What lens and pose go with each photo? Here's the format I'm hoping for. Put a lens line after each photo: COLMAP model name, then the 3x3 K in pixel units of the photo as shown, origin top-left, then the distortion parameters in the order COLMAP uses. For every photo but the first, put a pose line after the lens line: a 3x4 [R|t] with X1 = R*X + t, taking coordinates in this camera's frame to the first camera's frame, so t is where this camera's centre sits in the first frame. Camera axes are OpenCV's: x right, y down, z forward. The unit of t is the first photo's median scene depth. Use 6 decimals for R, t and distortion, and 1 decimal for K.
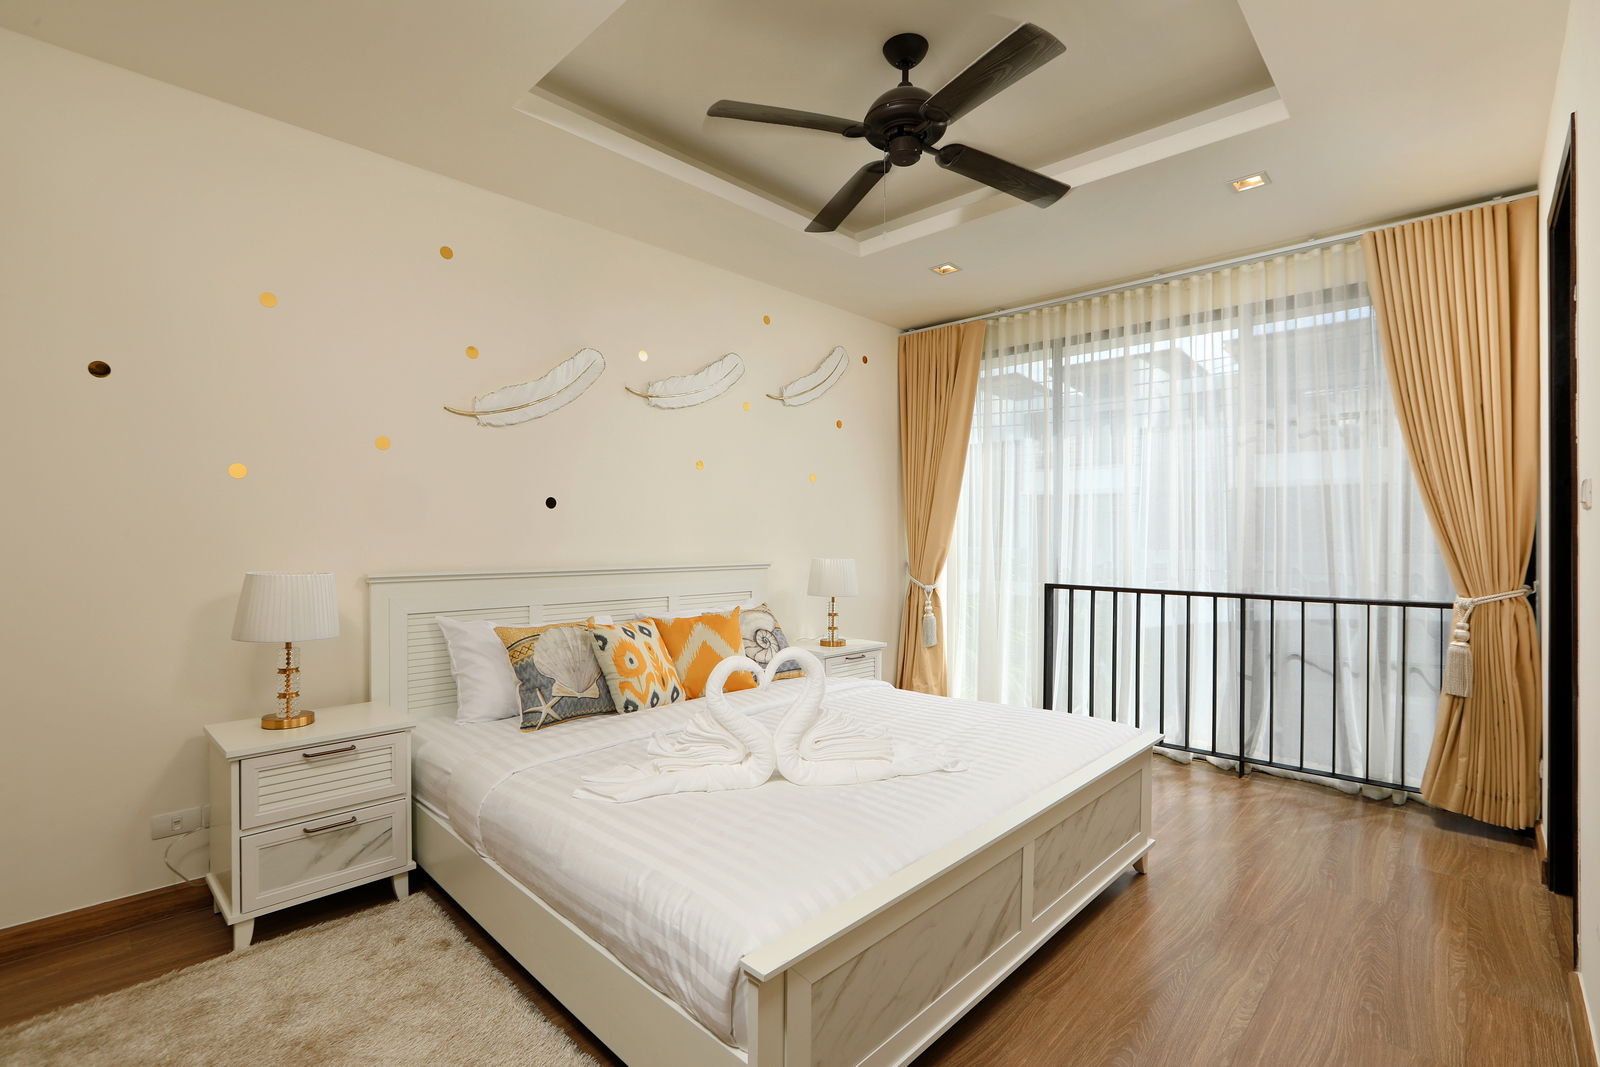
lens RADIAL K [[724.4, 0, 800.0], [0, 724.4, 533.5], [0, 0, 1]] dist [-0.083718, 0.000001]
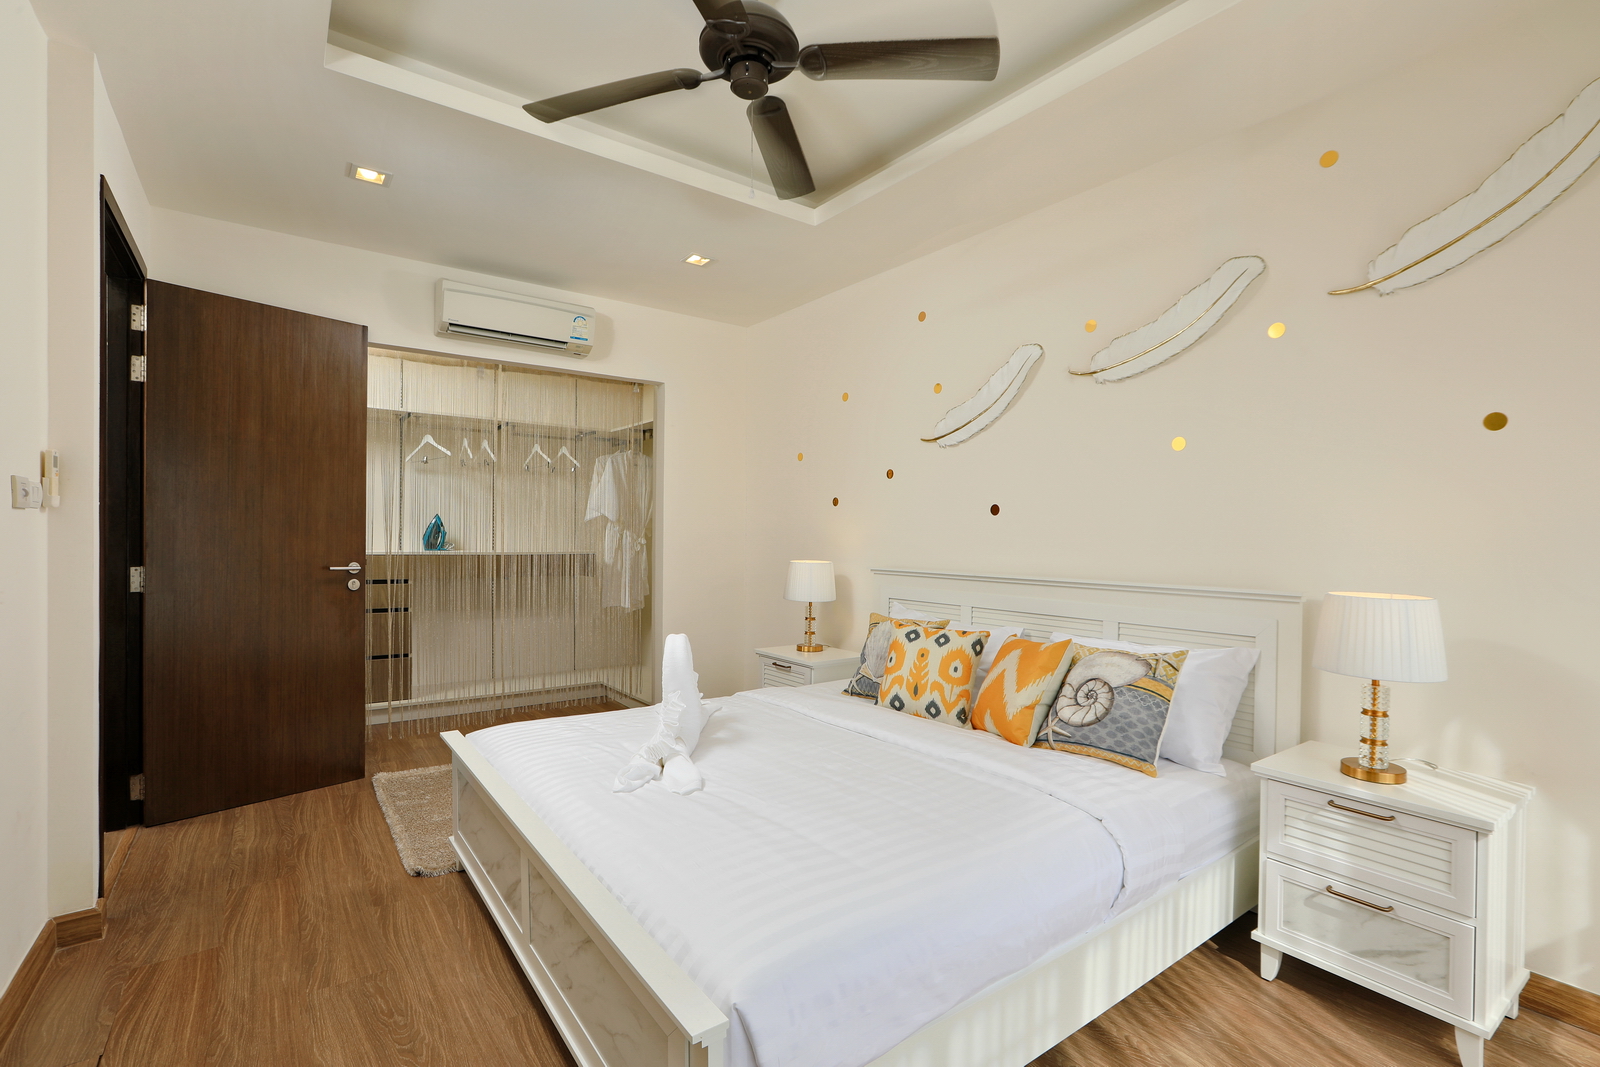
lens RADIAL K [[768.8, 0, 797.0], [0, 768.8, 565.3], [0, 0, 1]] dist [0.043447, 0.000132]
pose [[-0.201478, 0.008847, -0.979453, 0.658021], [-0.020792, 0.999695, 0.013307, 0.019088], [0.979272, 0.023046, -0.201232, 0.791558]]
